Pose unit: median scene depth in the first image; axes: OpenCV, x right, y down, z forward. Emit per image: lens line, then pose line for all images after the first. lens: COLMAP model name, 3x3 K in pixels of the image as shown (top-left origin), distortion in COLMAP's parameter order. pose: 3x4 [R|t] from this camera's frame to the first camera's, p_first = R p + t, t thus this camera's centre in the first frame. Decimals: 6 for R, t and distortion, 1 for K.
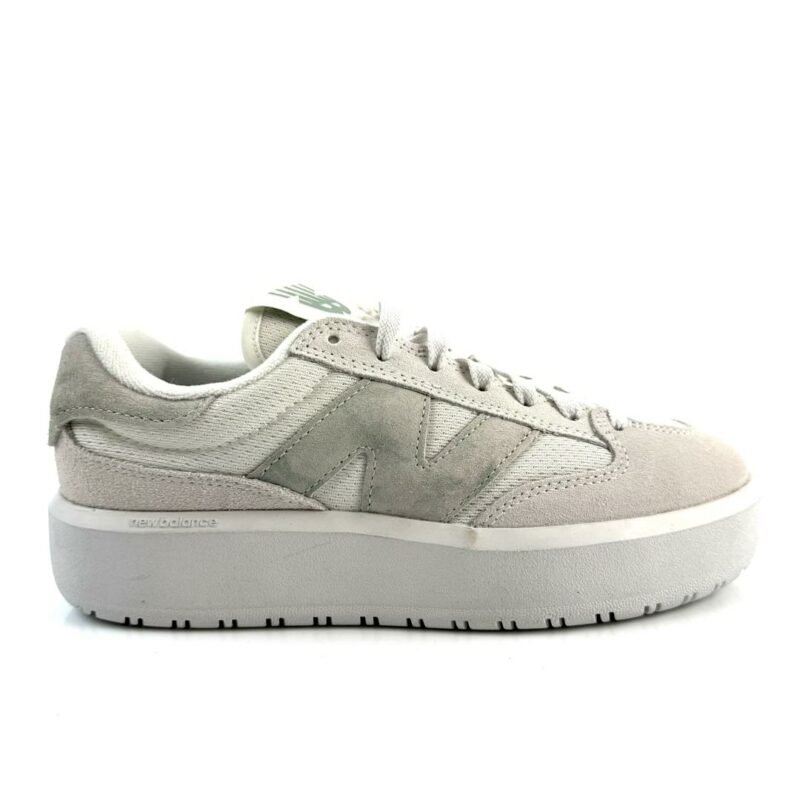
lens RADIAL K [[776.4, 0, 400.0], [0, 776.4, 400.0], [0, 0, 1]] dist [0.115925, -0.008844]
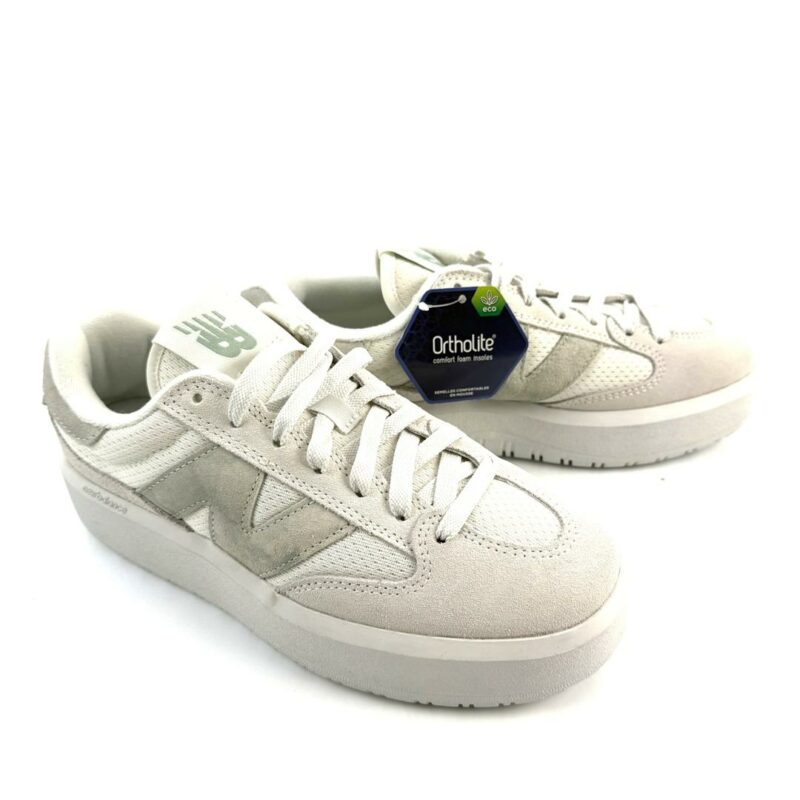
lens RADIAL K [[776.4, 0, 400.0], [0, 776.4, 400.0], [0, 0, 1]] dist [0.115925, -0.008844]
pose [[0.869613, 0.260652, -0.419326, 0.625433], [-0.056353, 0.896142, 0.440175, -0.576065], [0.490508, -0.359151, 0.793985, 0.262851]]
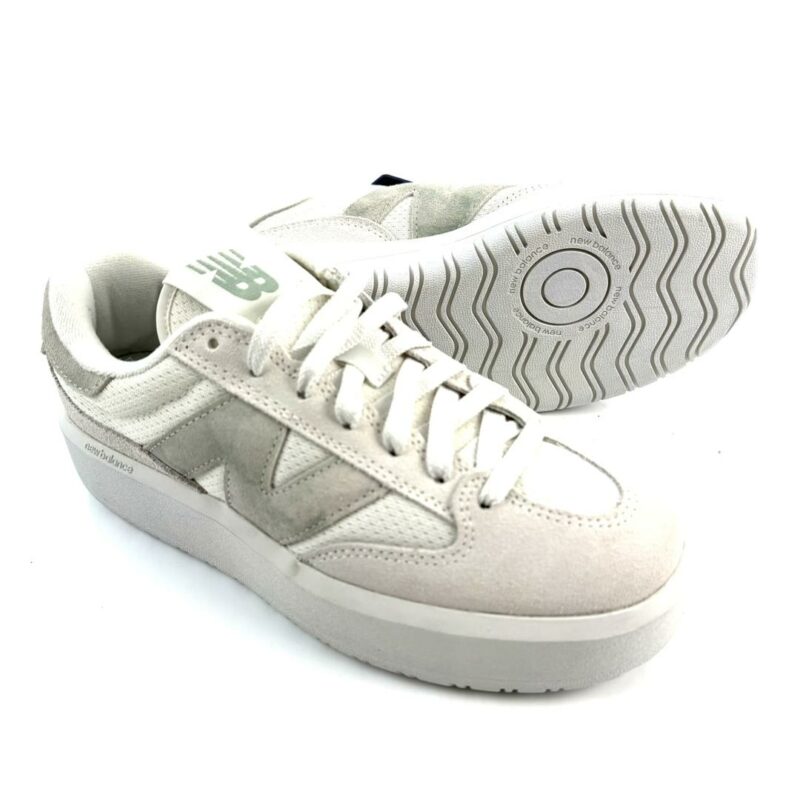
lens RADIAL K [[776.4, 0, 400.0], [0, 776.4, 400.0], [0, 0, 1]] dist [0.115925, -0.008844]
pose [[0.862908, 0.282521, -0.419013, 0.551355], [-0.070659, 0.888441, 0.453520, -0.478159], [0.500397, -0.361739, 0.786605, 0.315314]]
